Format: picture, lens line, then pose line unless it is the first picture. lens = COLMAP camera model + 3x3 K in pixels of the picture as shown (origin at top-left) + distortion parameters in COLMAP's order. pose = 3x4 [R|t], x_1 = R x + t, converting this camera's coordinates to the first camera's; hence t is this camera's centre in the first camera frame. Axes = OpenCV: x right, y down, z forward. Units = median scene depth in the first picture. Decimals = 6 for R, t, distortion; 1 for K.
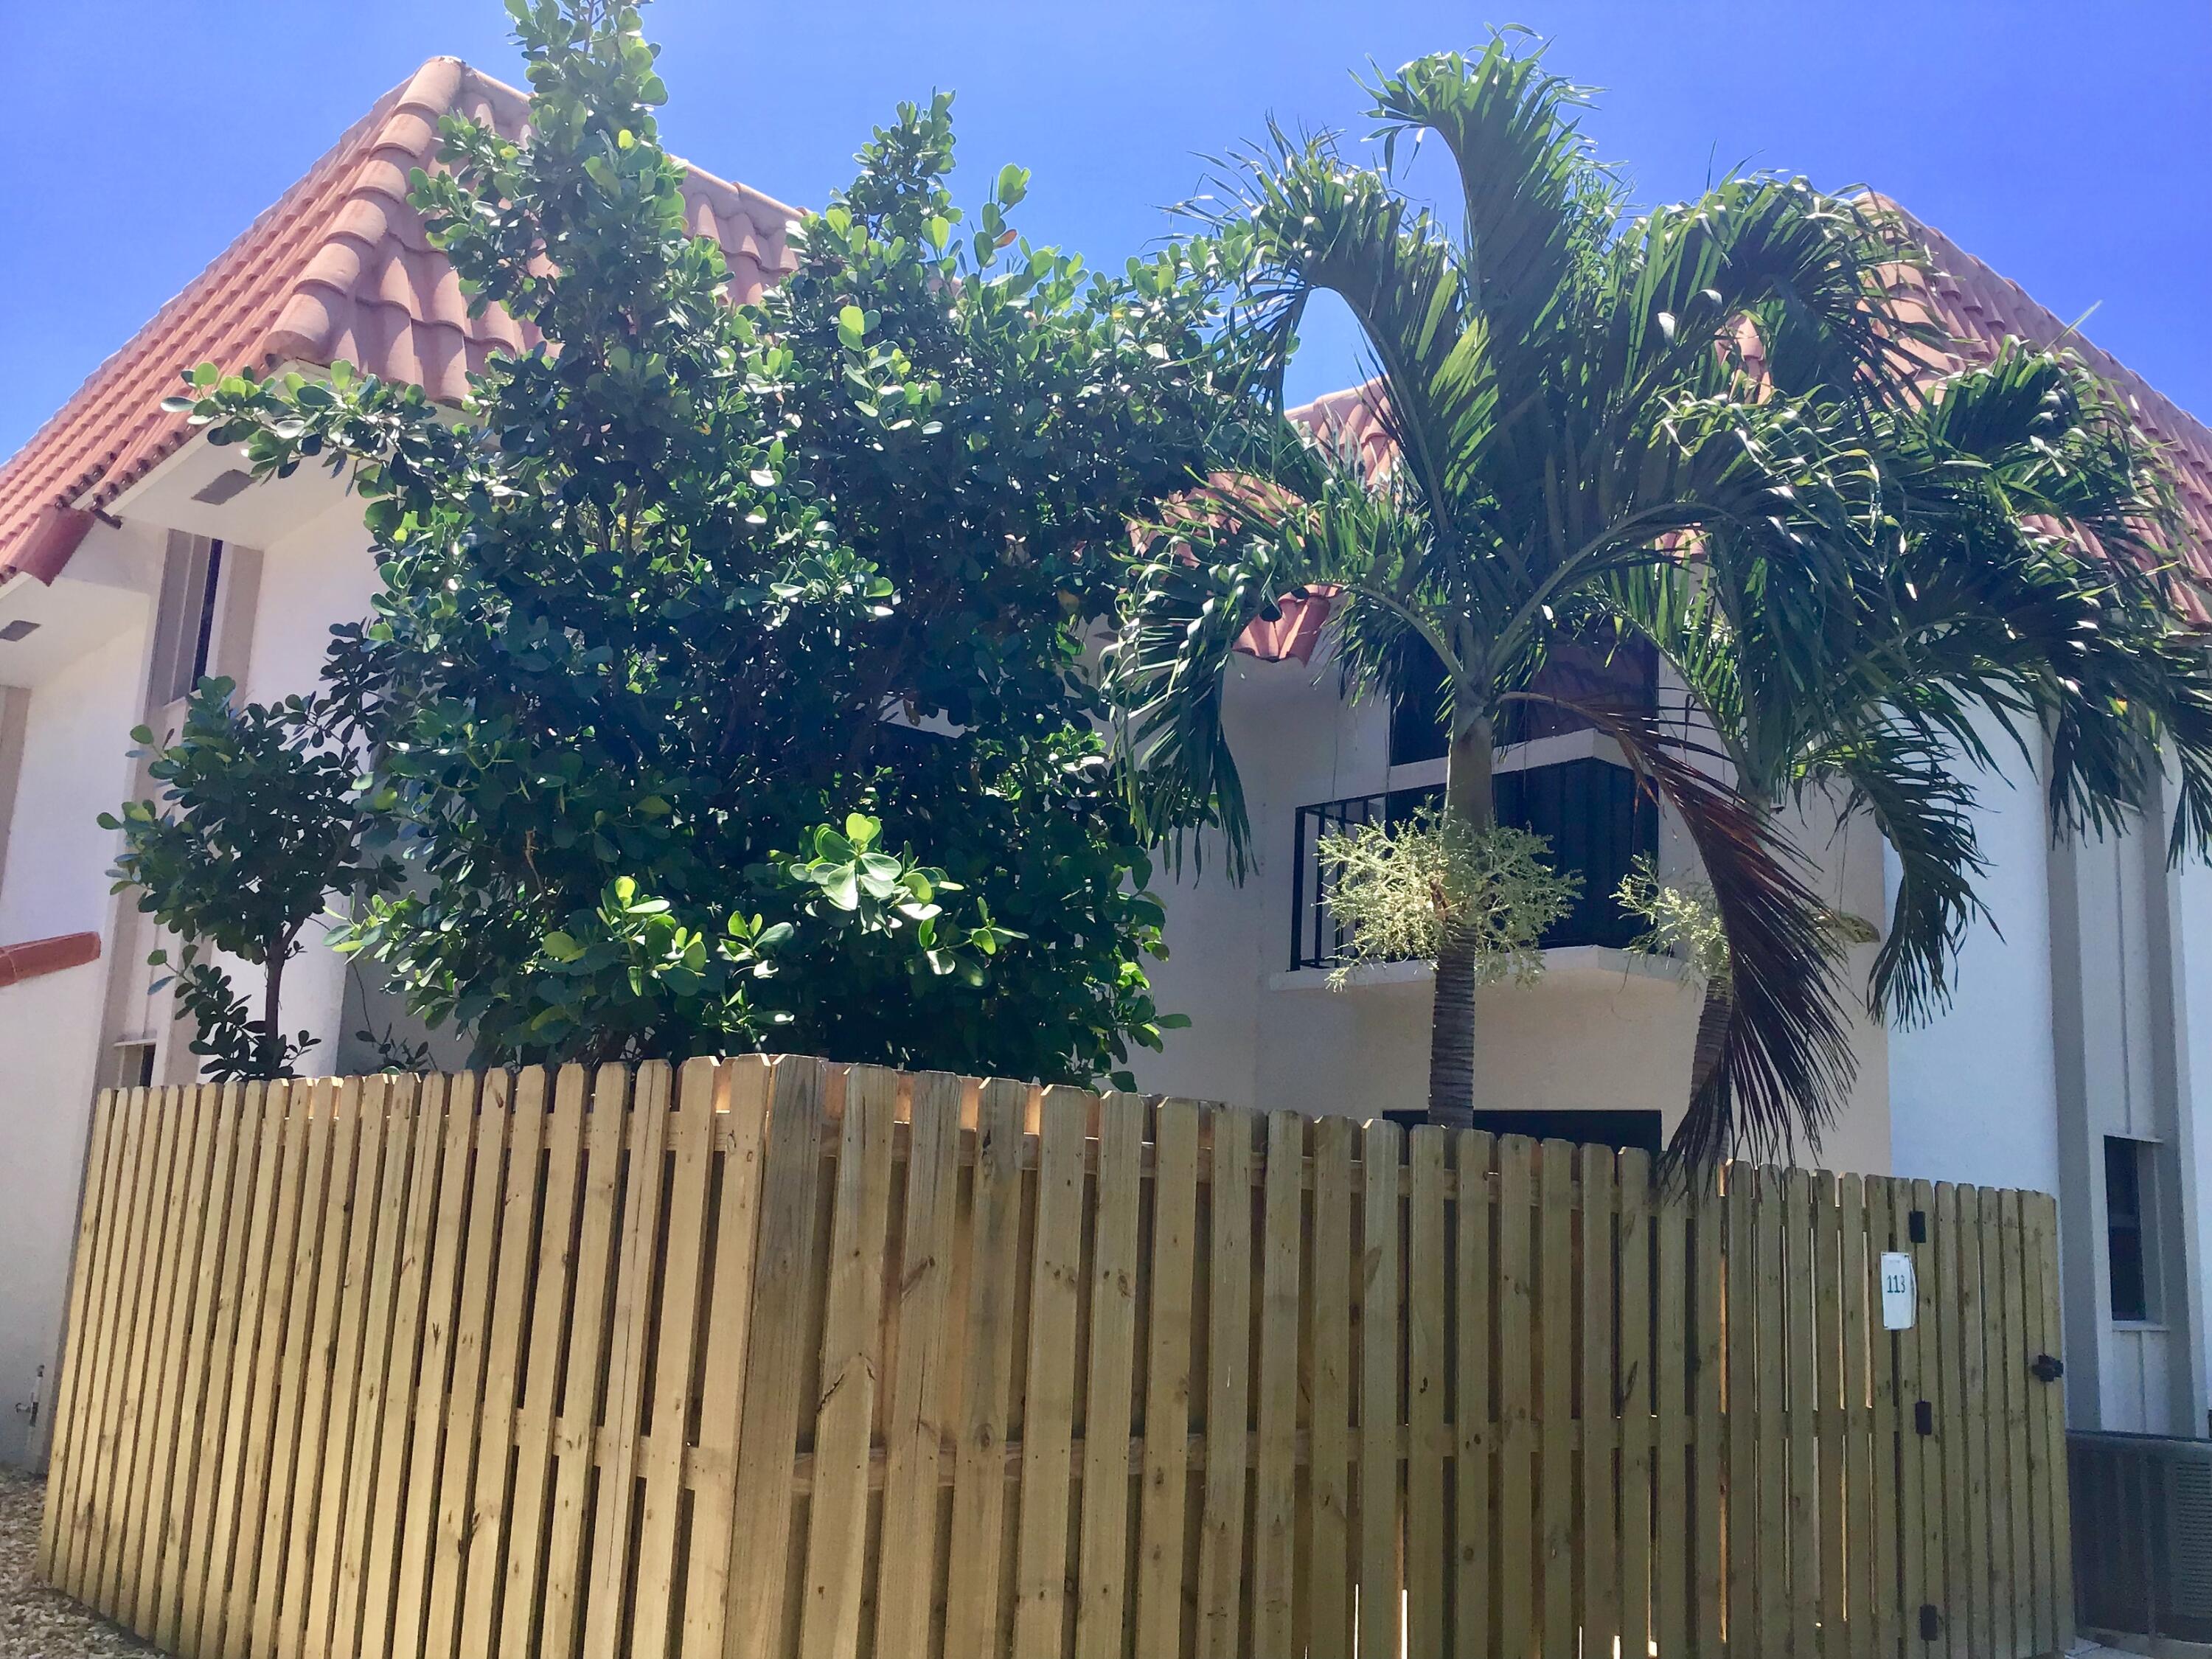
lens RADIAL K [[2006.8, 0, 1101.1], [0, 2006.8, 839.1], [0, 0, 1]] dist [0.094191, -0.147492]
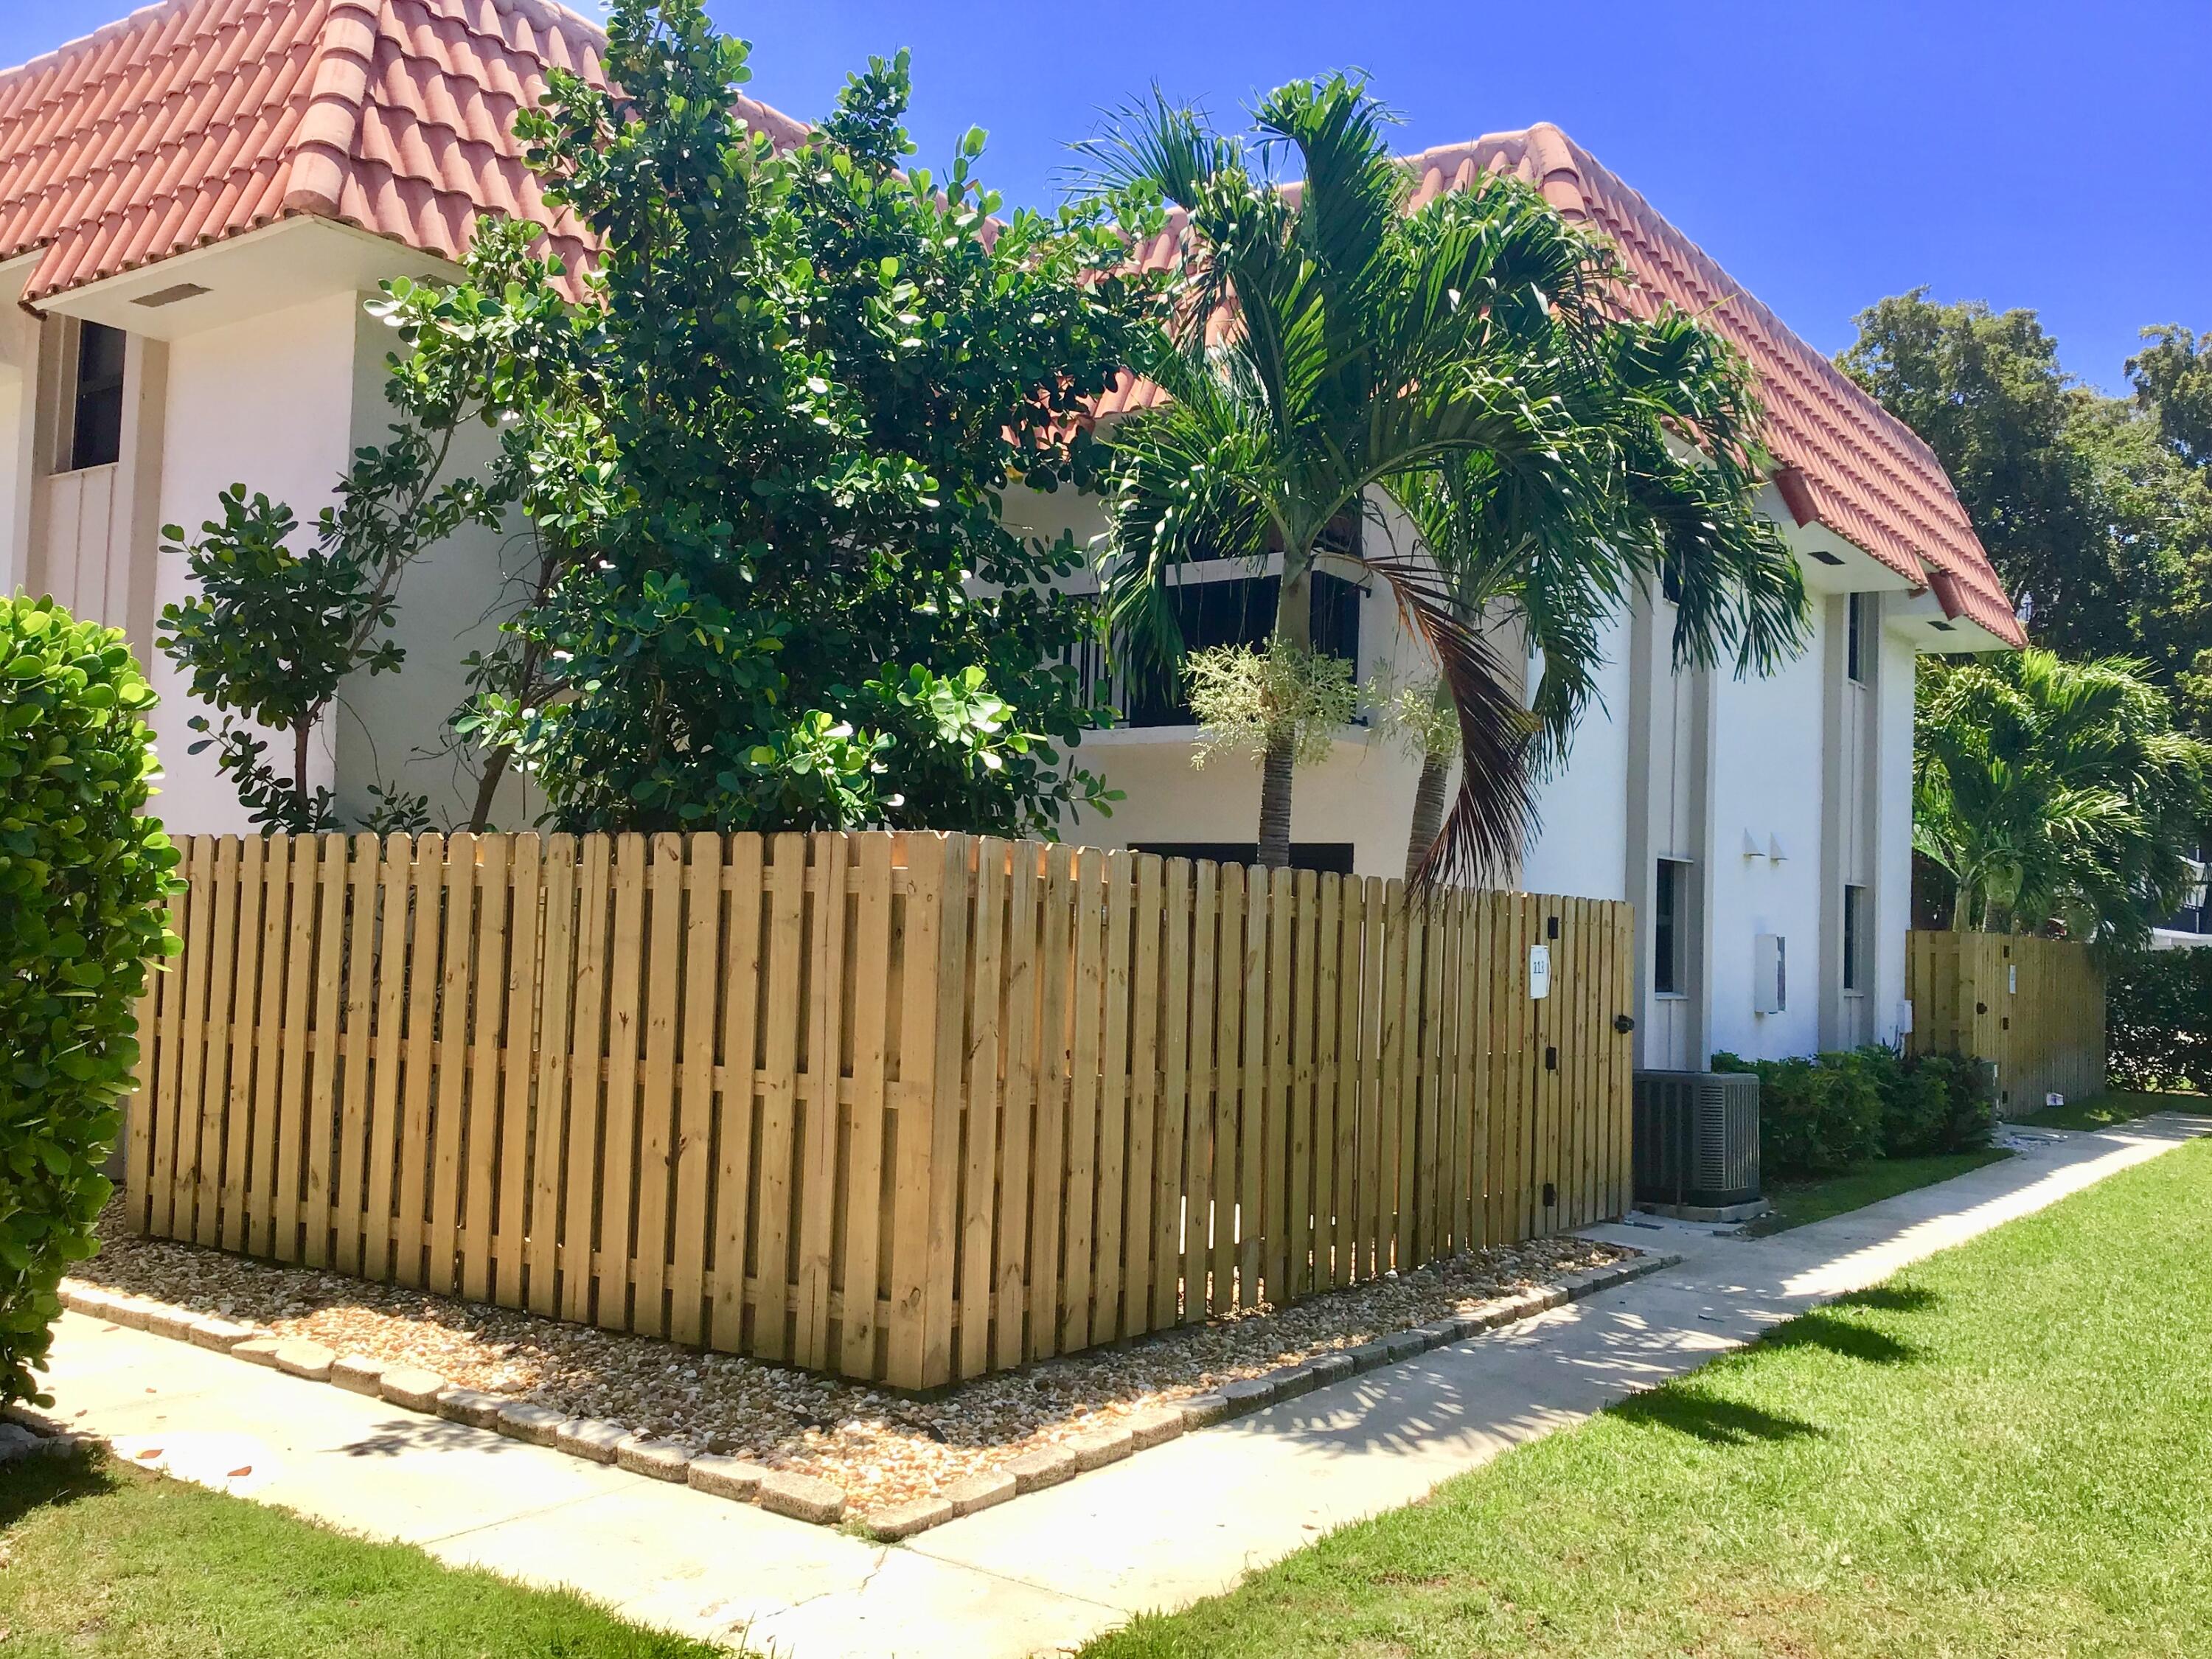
lens RADIAL K [[2006.8, 0, 1116.4], [0, 2006.8, 831.2], [0, 0, 1]] dist [0.094191, -0.147492]
pose [[0.973865, -0.002319, 0.227114, -0.249189], [-0.029510, 0.990180, 0.136647, -0.068695], [-0.225200, -0.139778, 0.964234, -0.322201]]
